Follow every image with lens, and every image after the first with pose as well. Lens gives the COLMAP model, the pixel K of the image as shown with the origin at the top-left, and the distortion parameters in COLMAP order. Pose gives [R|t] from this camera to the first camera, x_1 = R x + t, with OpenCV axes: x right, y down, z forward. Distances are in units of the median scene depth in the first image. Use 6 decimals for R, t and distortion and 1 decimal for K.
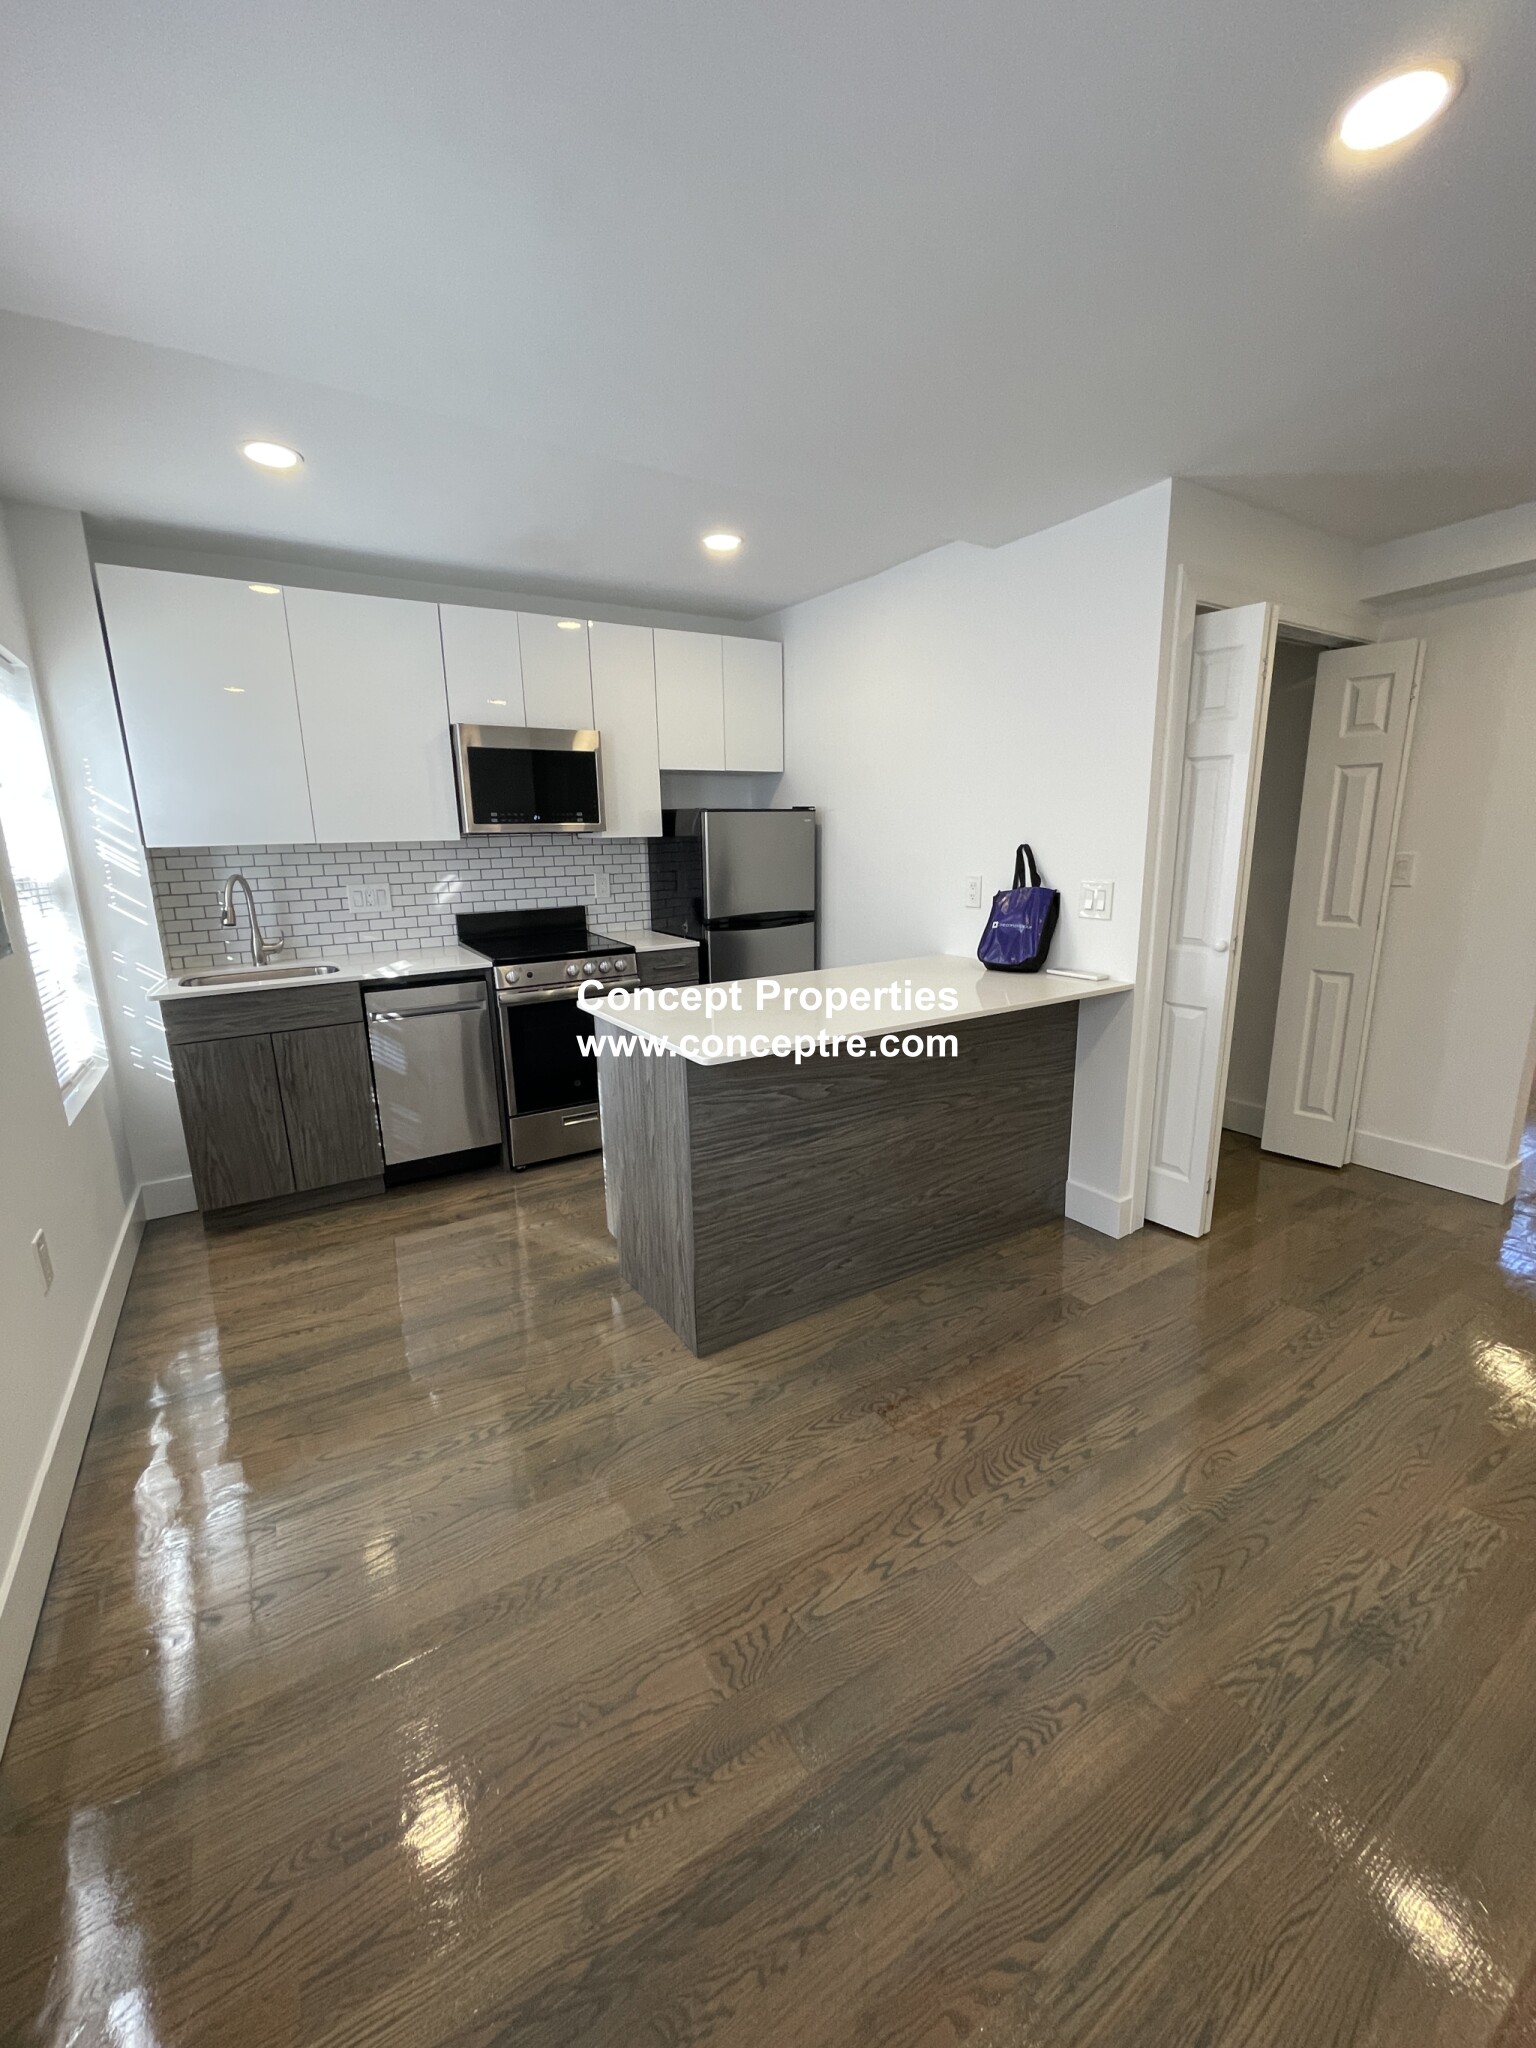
lens RADIAL K [[823.0, 0, 770.5], [0, 823.0, 1017.1], [0, 0, 1]] dist [-0.007544, 0.001430]
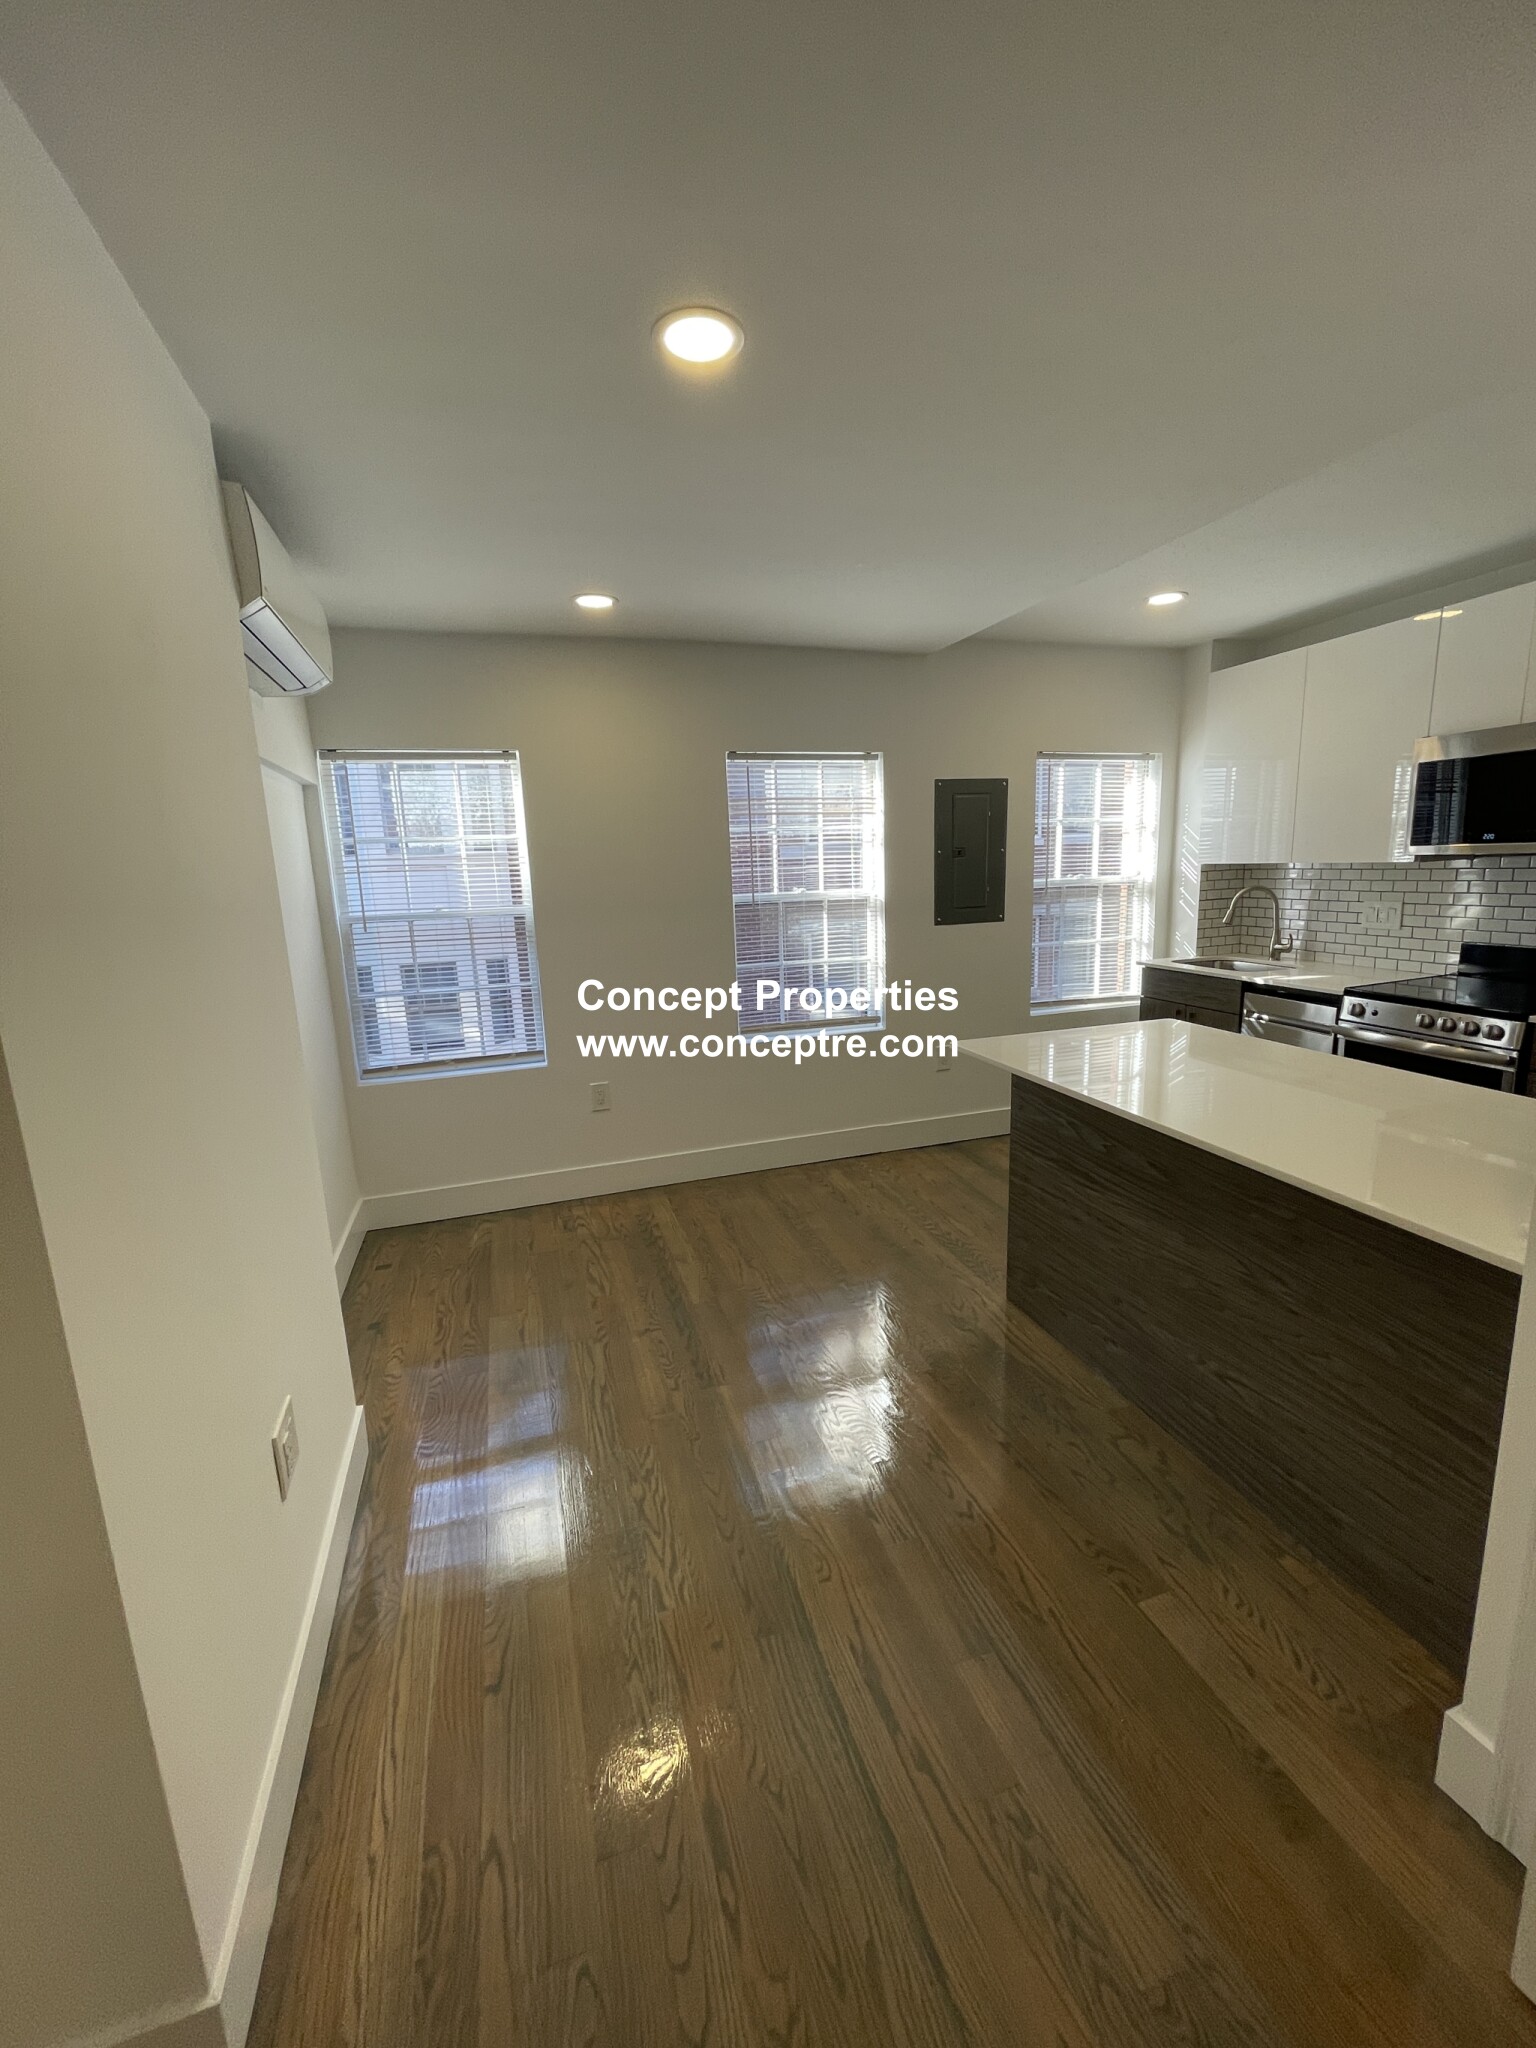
lens RADIAL K [[823.0, 0, 775.6], [0, 823.0, 1018.6], [0, 0, 1]] dist [-0.007544, 0.001430]
pose [[-0.240602, 0.211254, -0.947356, 0.962249], [-0.170572, 0.951636, 0.255529, -0.217392], [0.955519, 0.223073, -0.192931, 0.716800]]
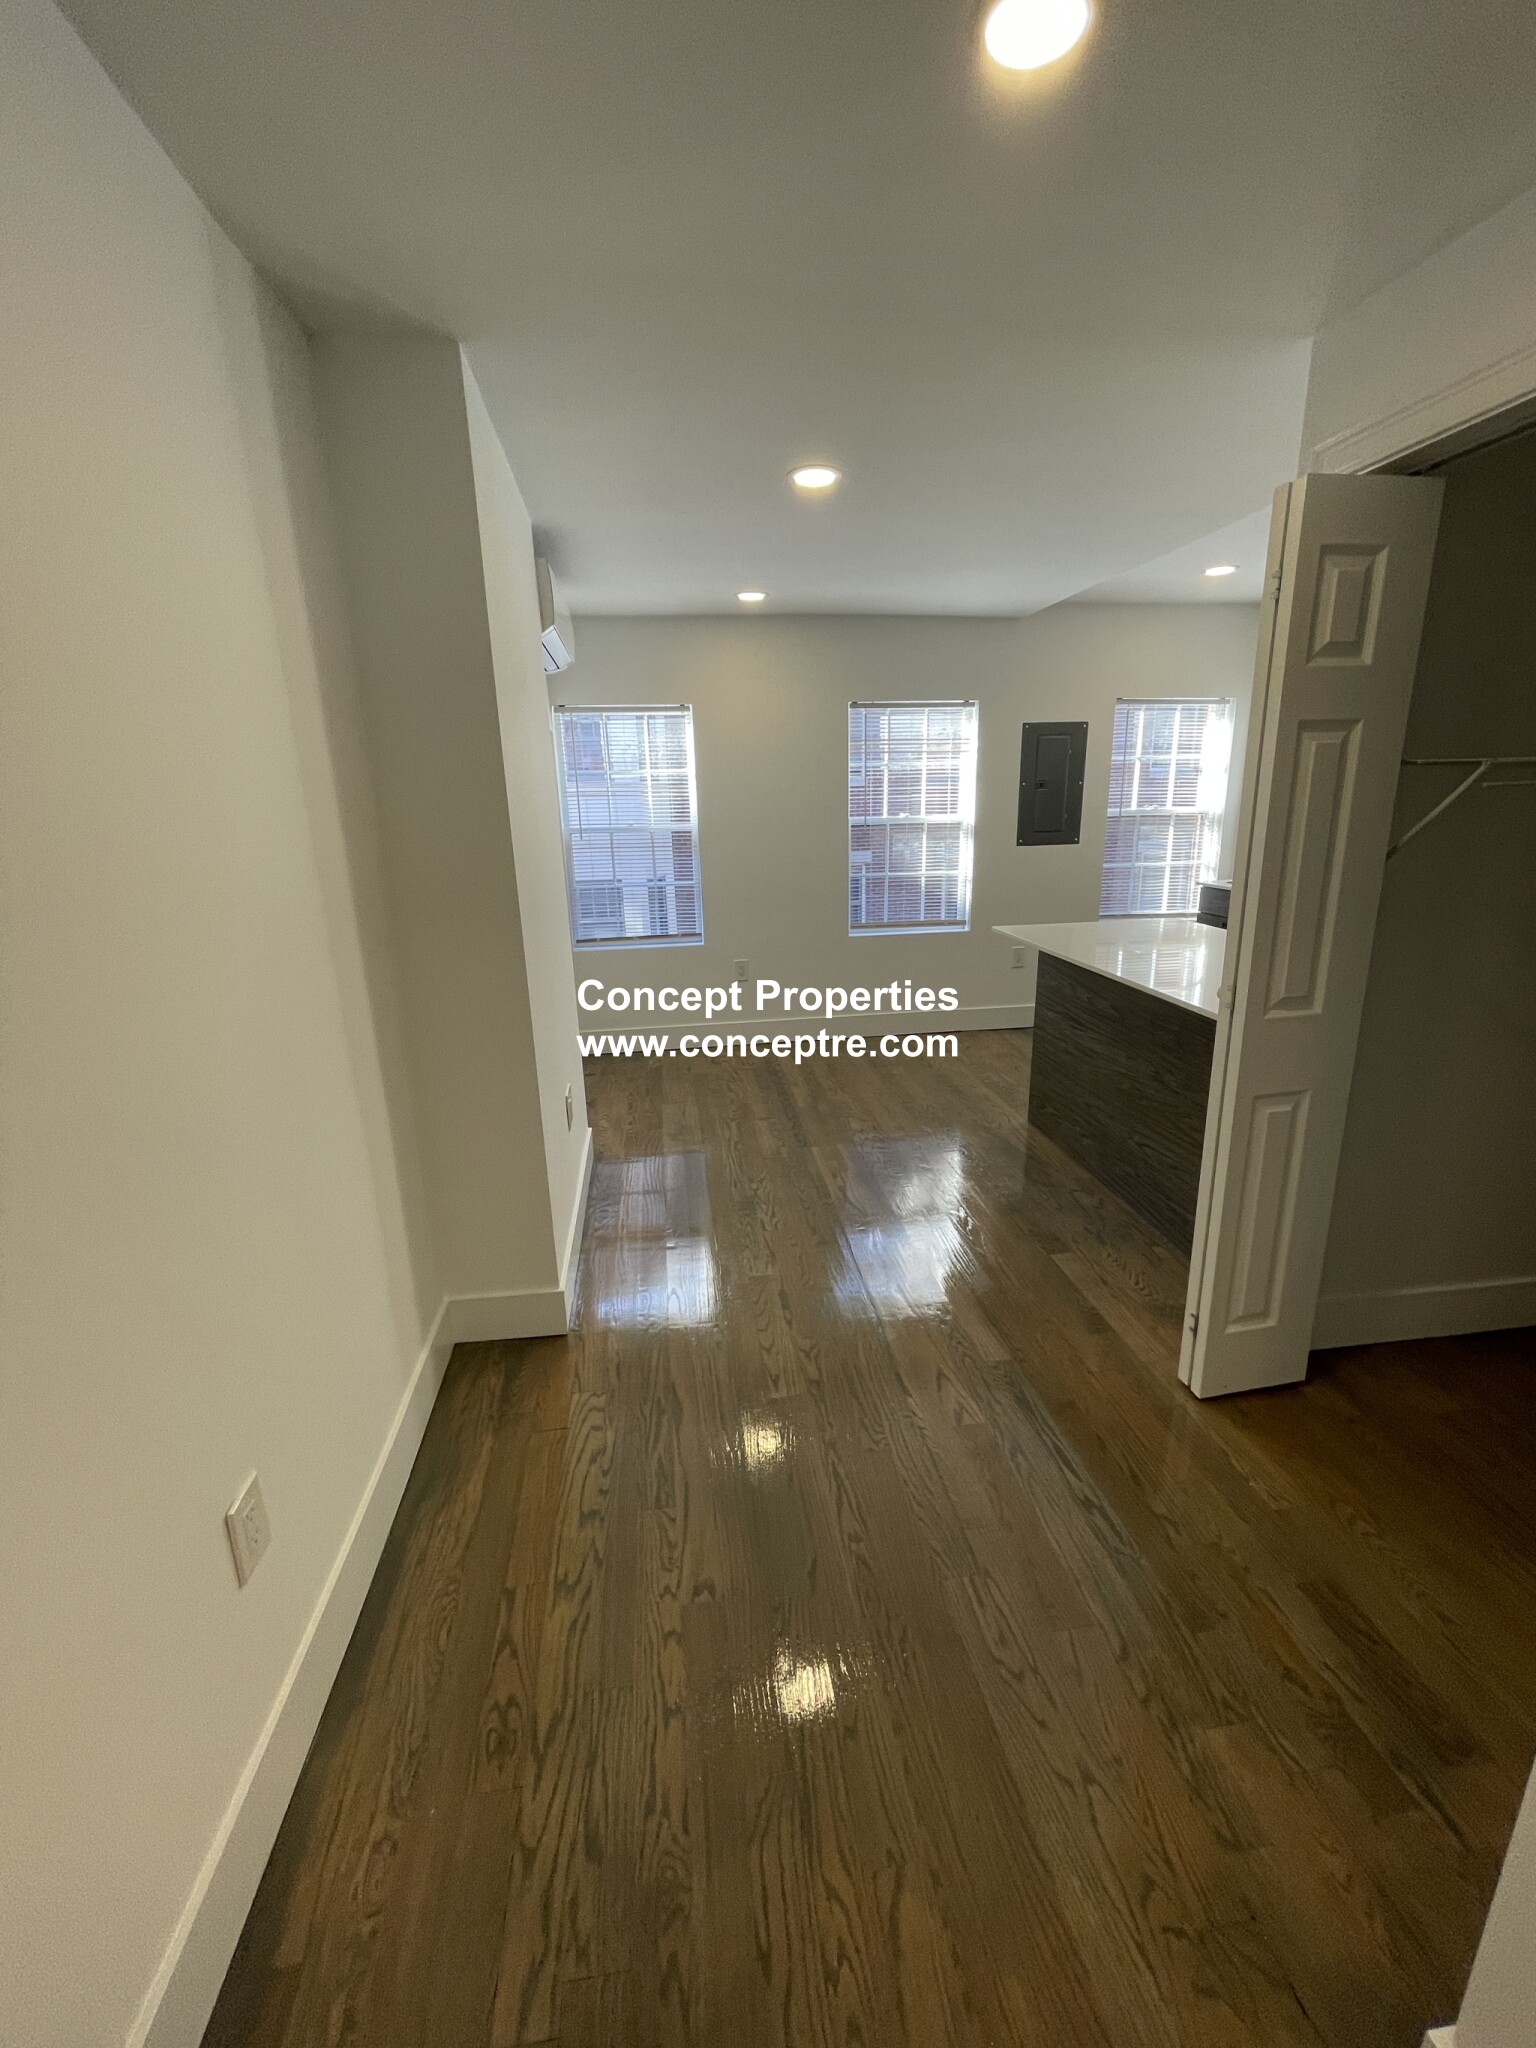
lens RADIAL K [[823.0, 0, 770.8], [0, 823.0, 1020.5], [0, 0, 1]] dist [-0.007544, 0.001430]
pose [[-0.414453, 0.269974, -0.869105, 1.368207], [-0.162976, 0.917530, 0.362735, -0.265219], [0.895359, 0.291980, -0.336274, 0.914708]]
